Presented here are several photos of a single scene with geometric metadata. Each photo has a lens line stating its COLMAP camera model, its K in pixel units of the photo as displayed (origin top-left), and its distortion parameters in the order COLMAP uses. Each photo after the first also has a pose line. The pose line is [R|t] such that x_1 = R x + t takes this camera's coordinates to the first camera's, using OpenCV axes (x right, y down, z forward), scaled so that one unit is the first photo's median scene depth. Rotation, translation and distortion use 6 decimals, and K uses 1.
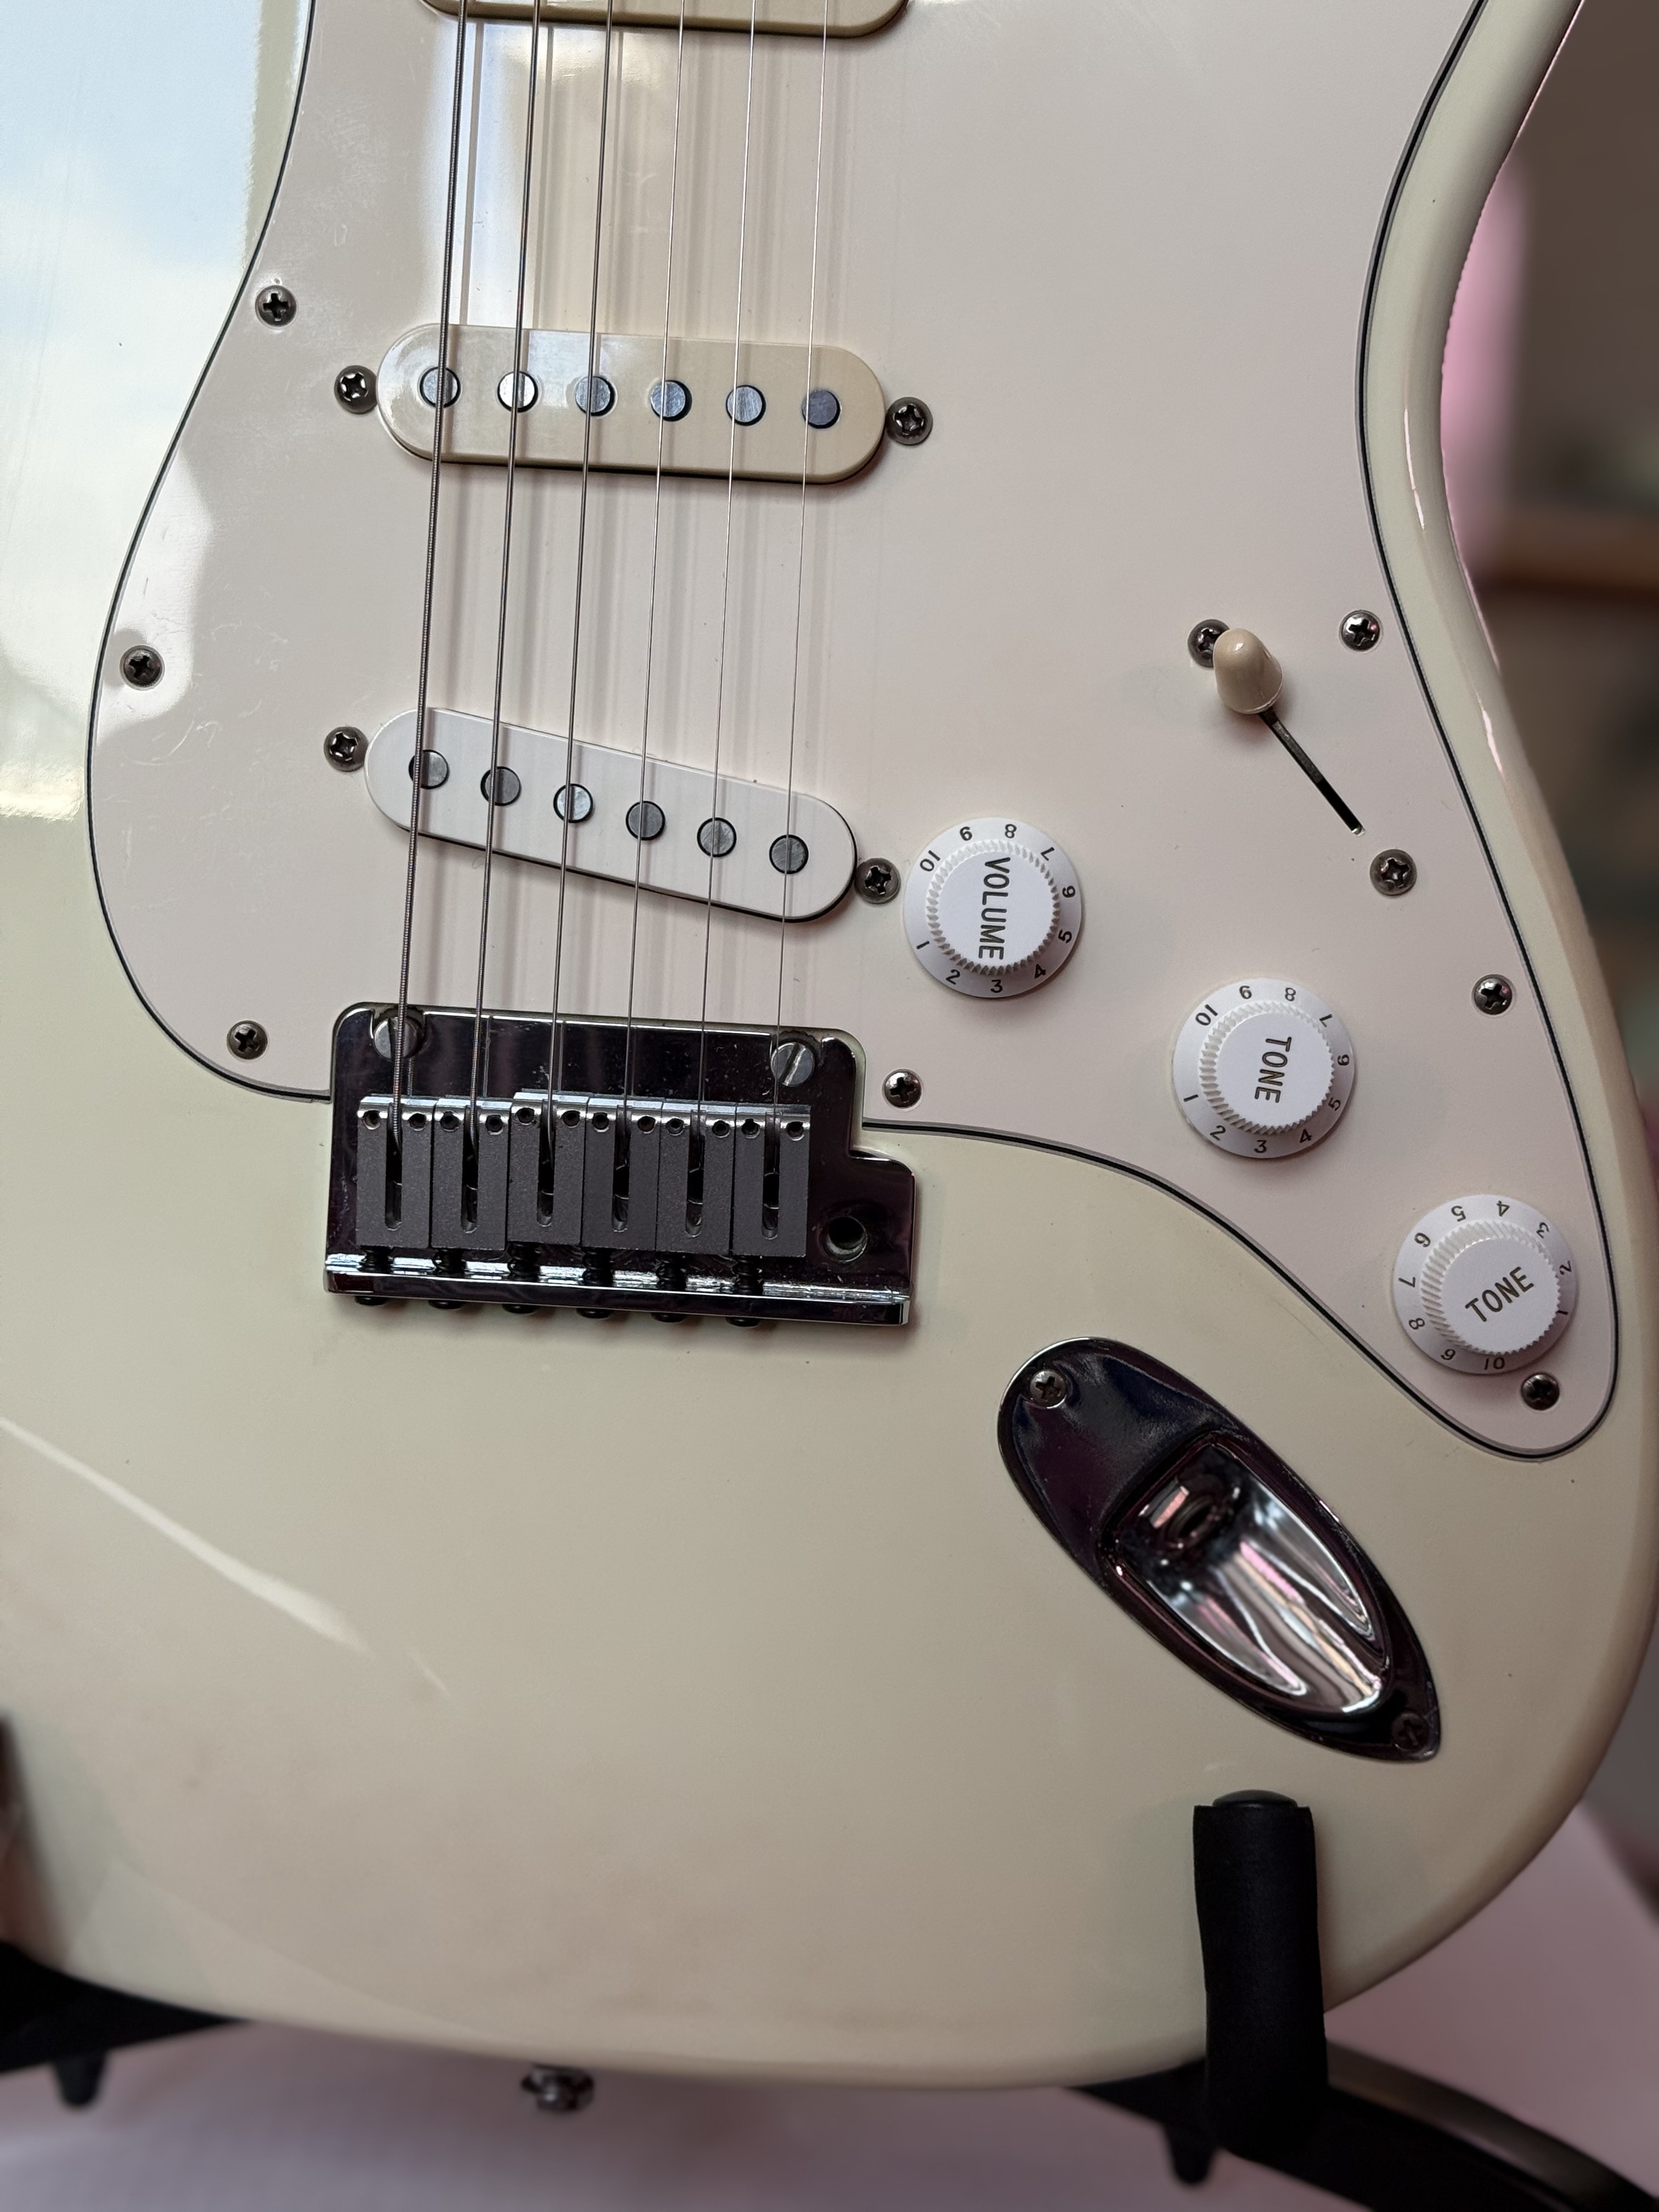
lens RADIAL K [[3047.6, 0, 829.5], [0, 3047.6, 1106.0], [0, 0, 1]] dist [0.146910, -0.093202]
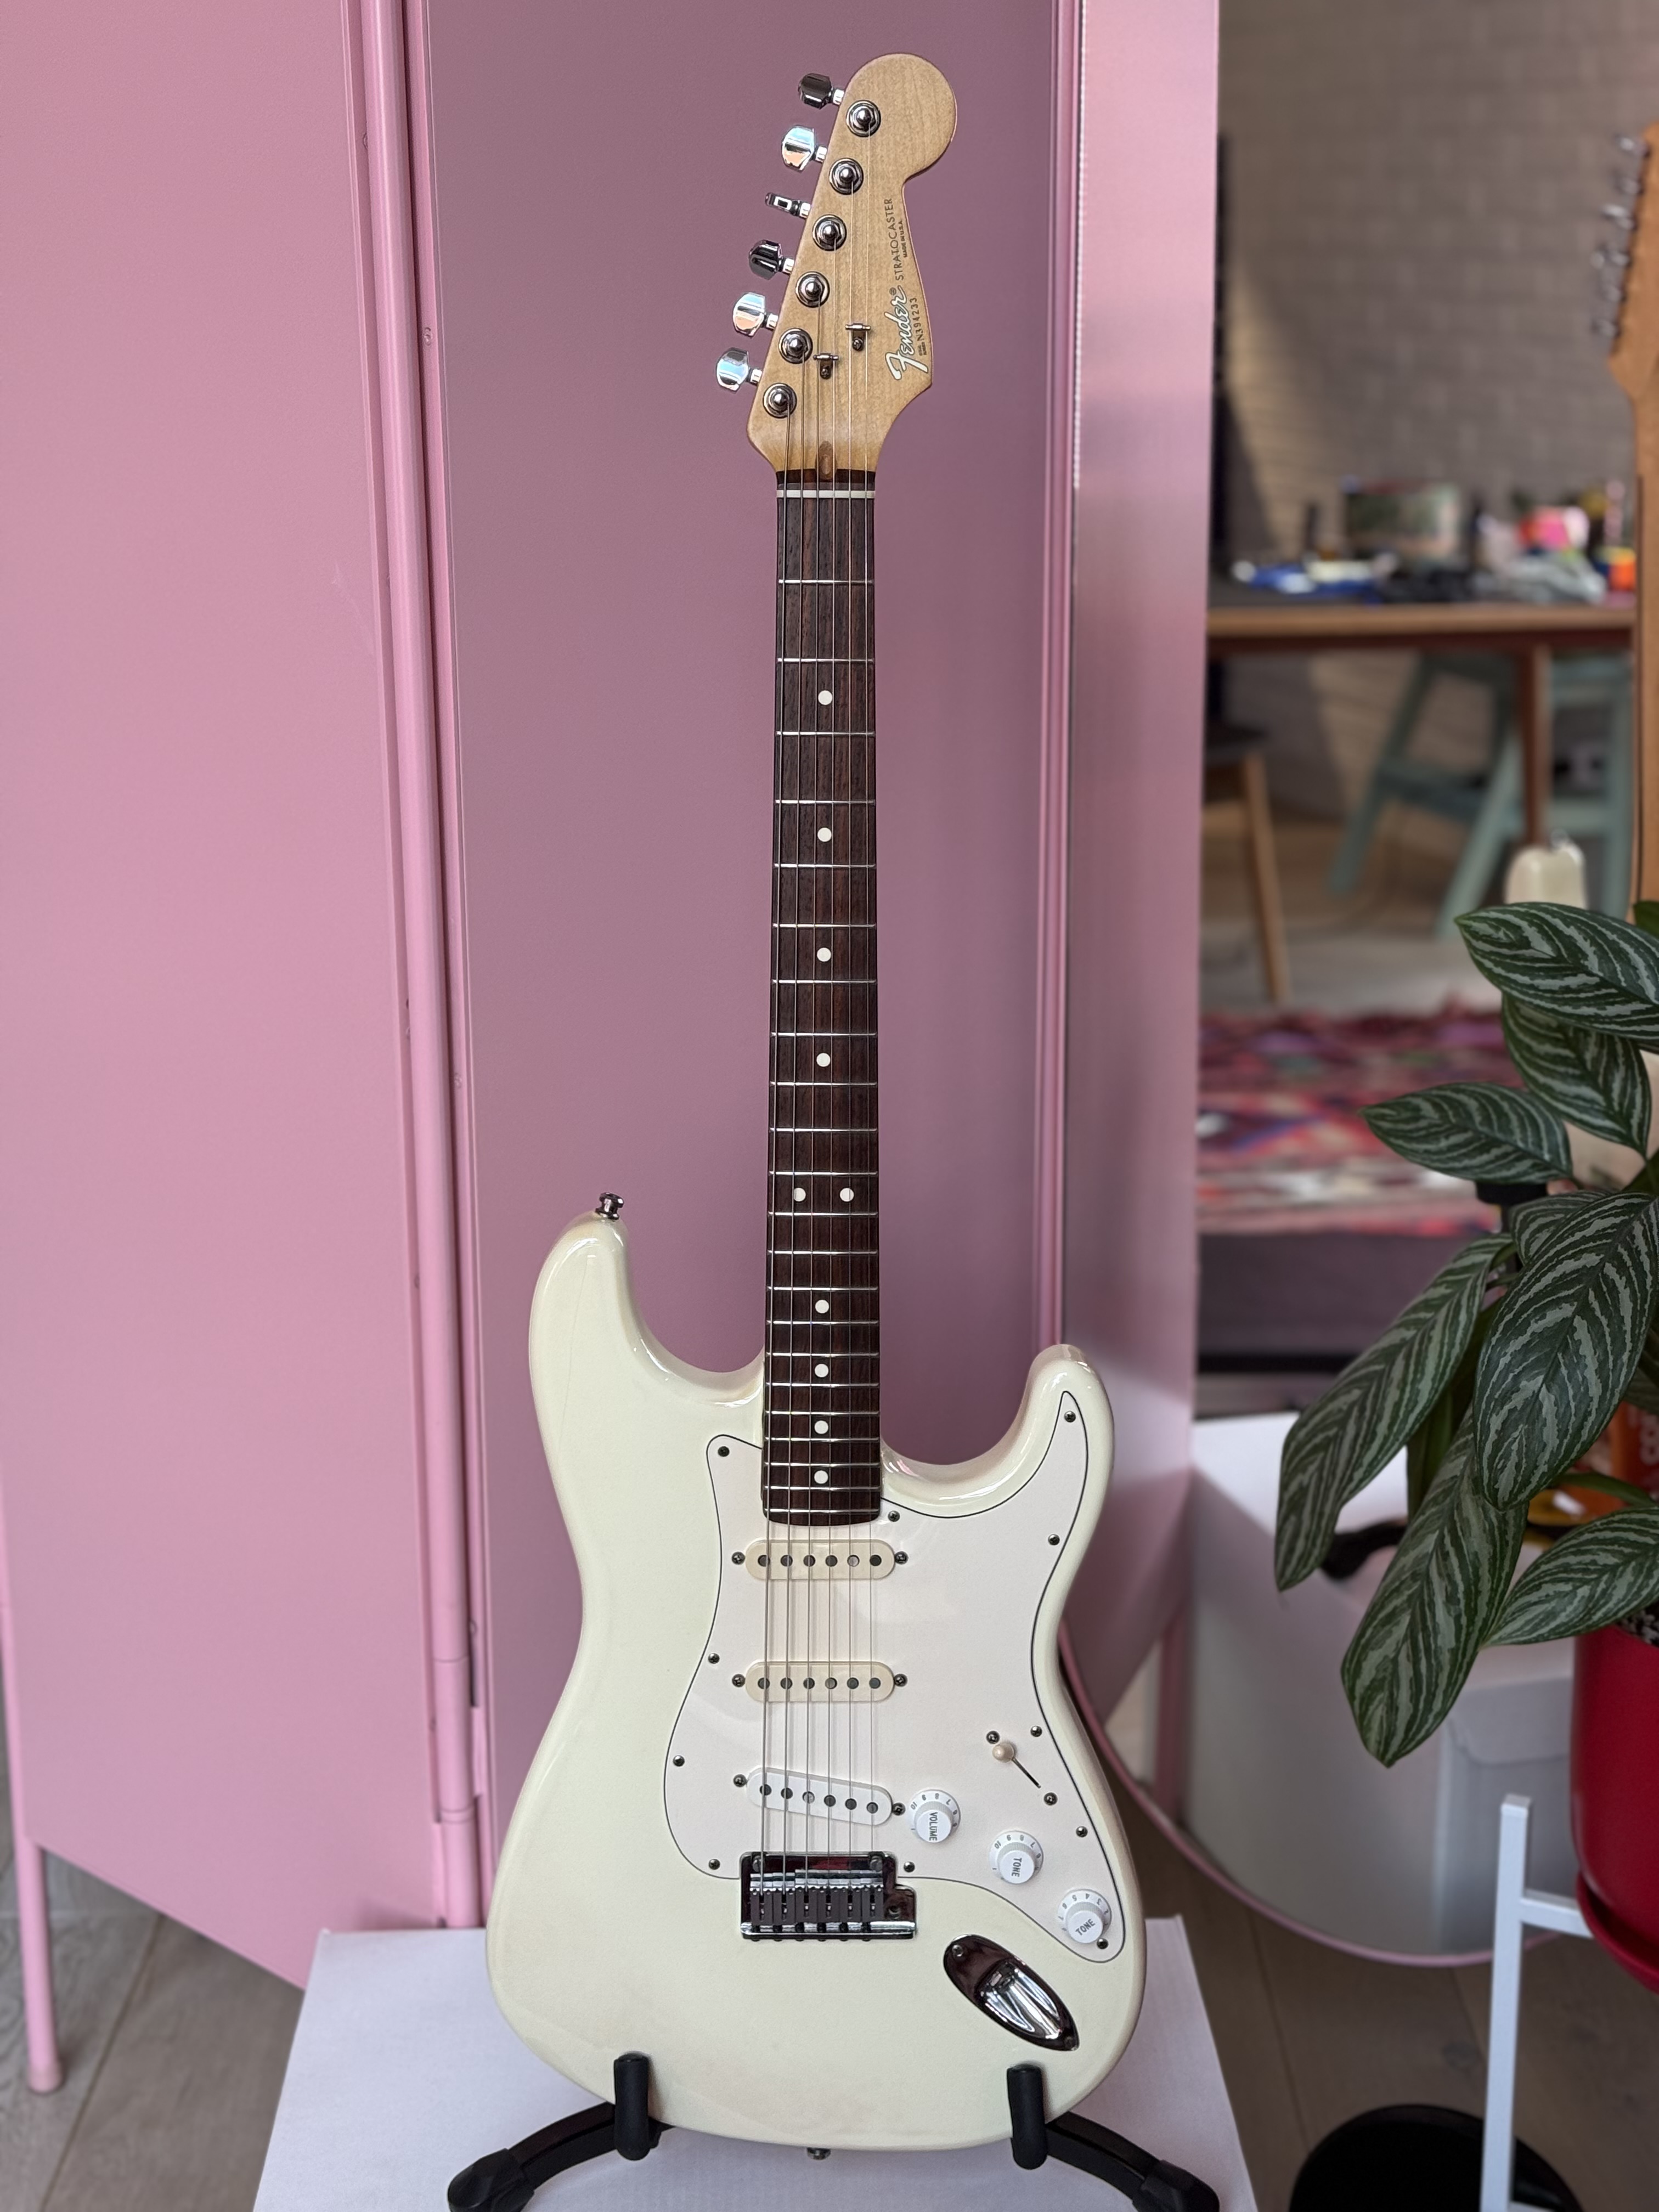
lens RADIAL K [[3047.6, 0, 829.5], [0, 3047.6, 1106.0], [0, 0, 1]] dist [0.146910, -0.093202]
pose [[0.998611, -0.052645, -0.002269, -0.011693], [0.052603, 0.993418, 0.101758, -1.195880], [-0.003103, -0.101735, 0.994807, -2.299446]]
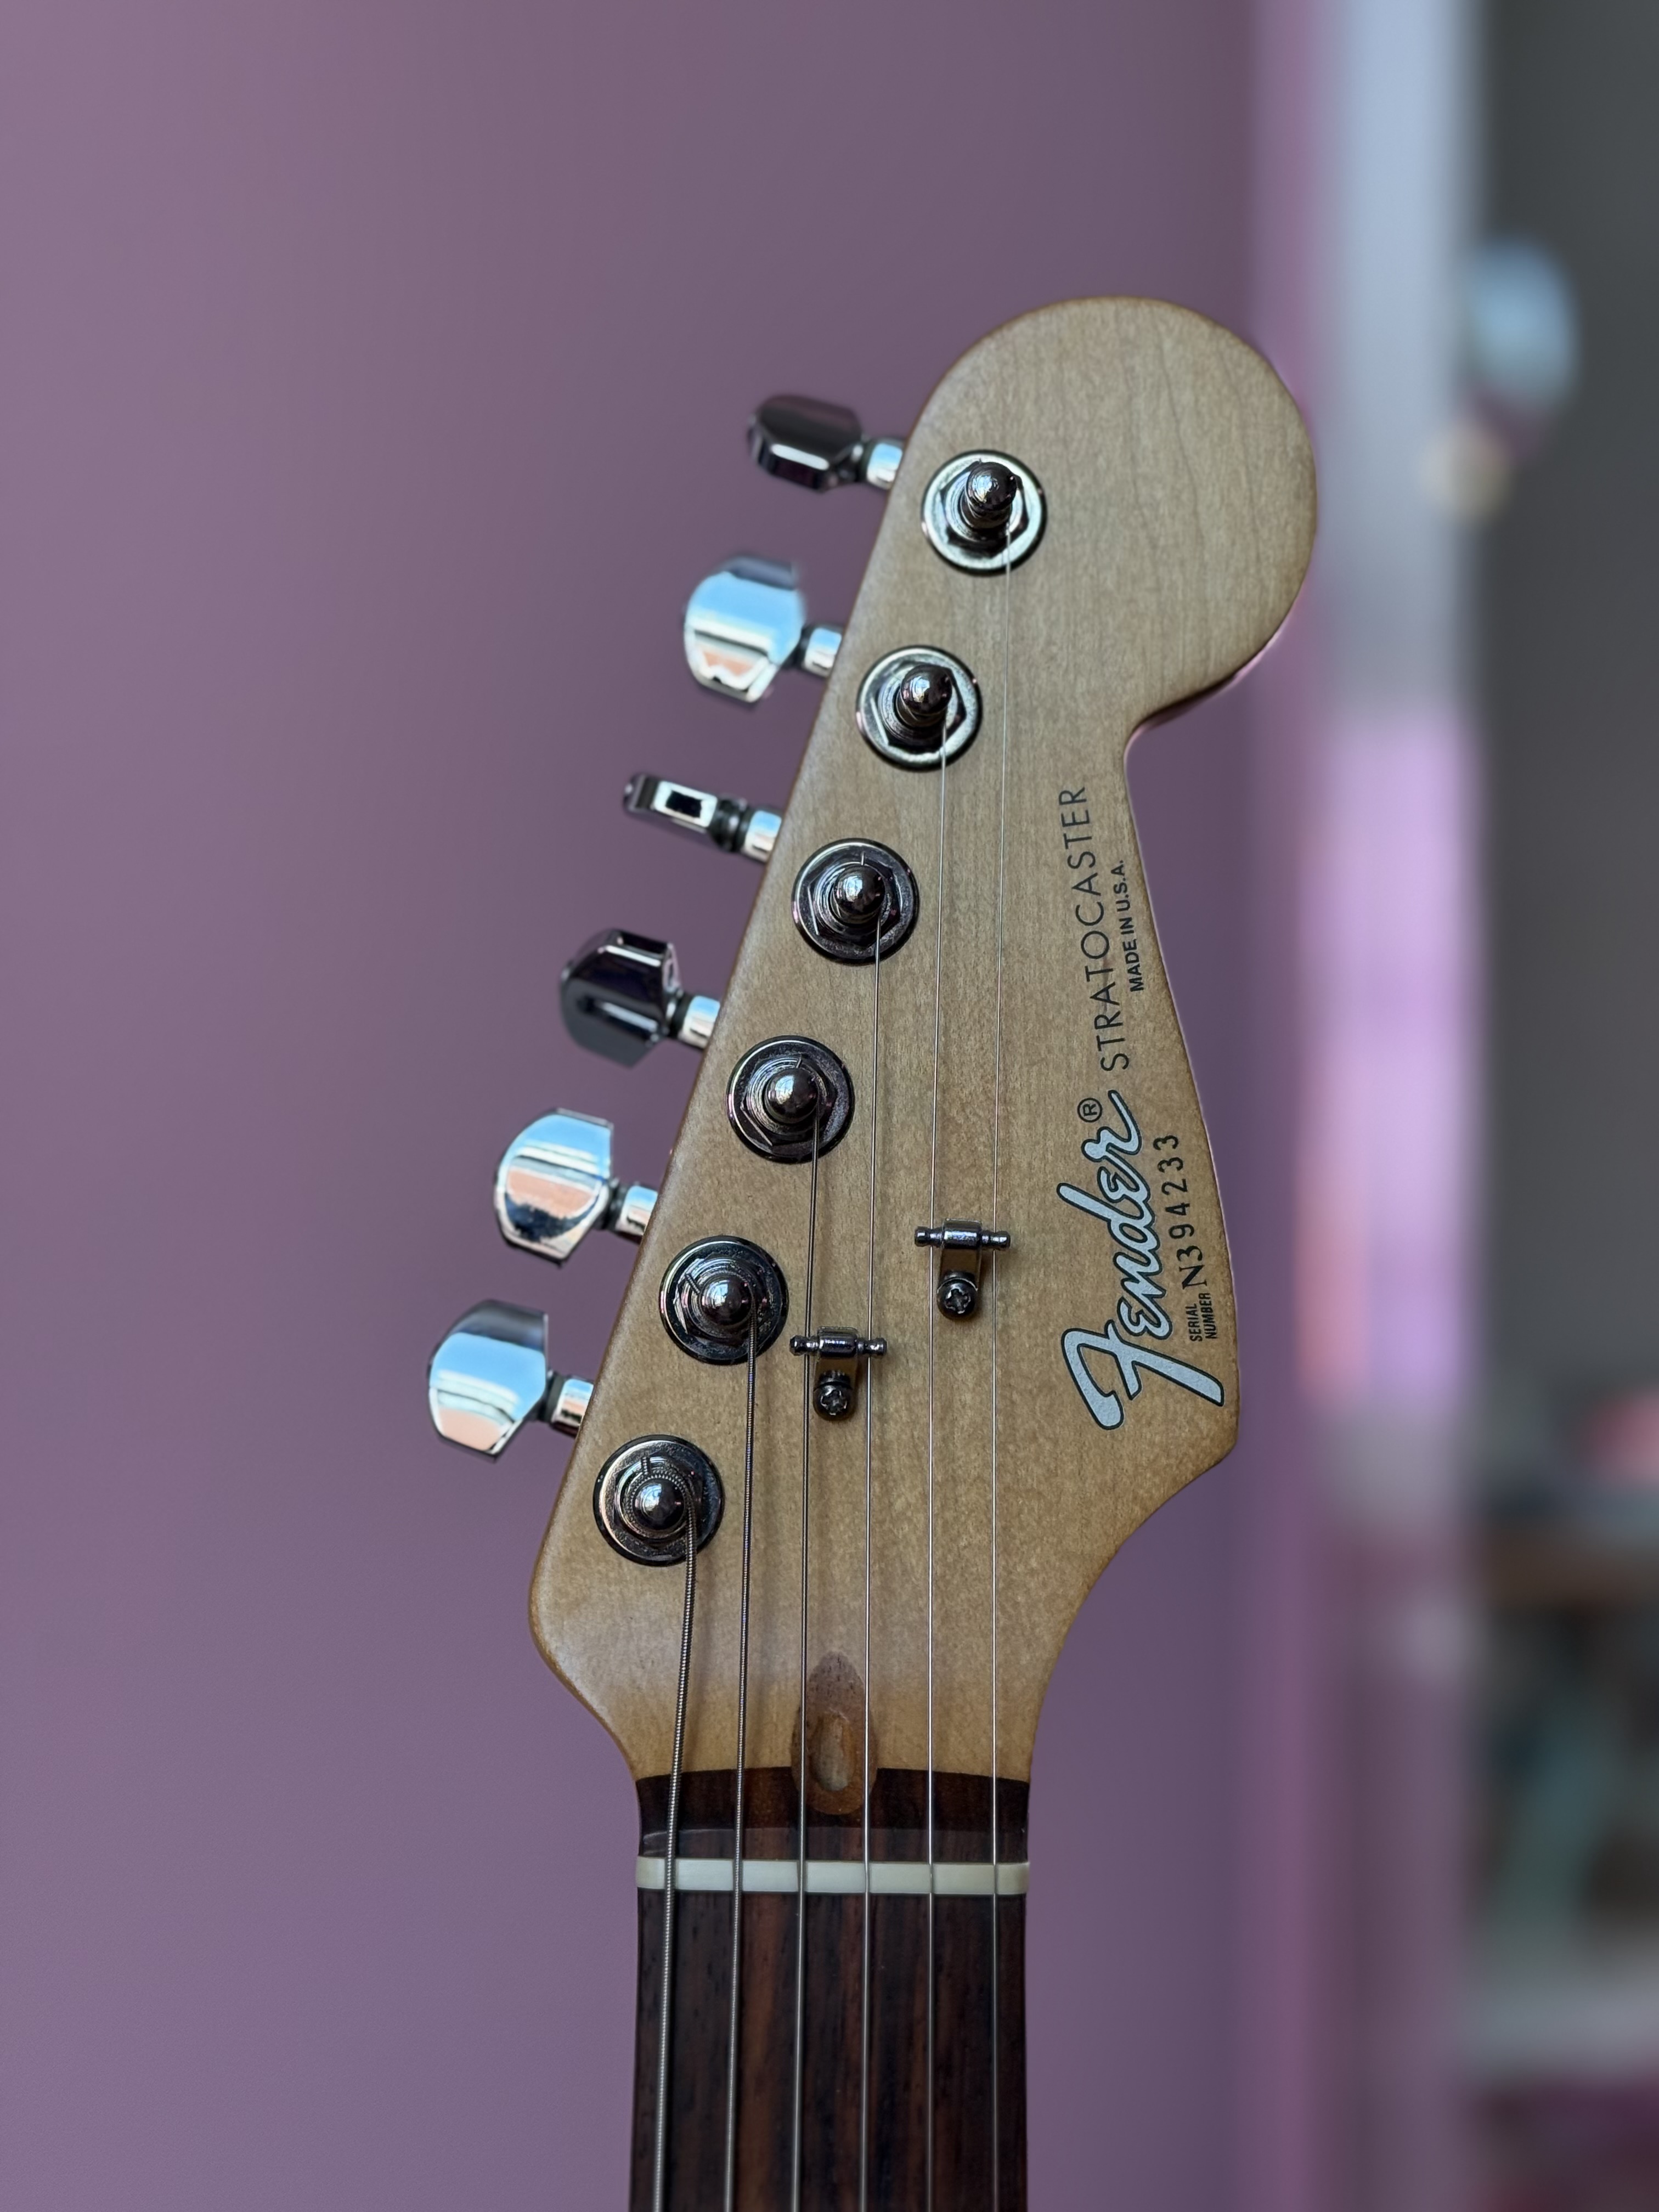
lens RADIAL K [[3047.6, 0, 829.5], [0, 3047.6, 1106.0], [0, 0, 1]] dist [0.146910, -0.093202]
pose [[0.998817, -0.040542, 0.026858, -0.003801], [0.044841, 0.981535, -0.185951, -1.544675], [-0.018823, 0.186935, 0.982192, 0.069816]]
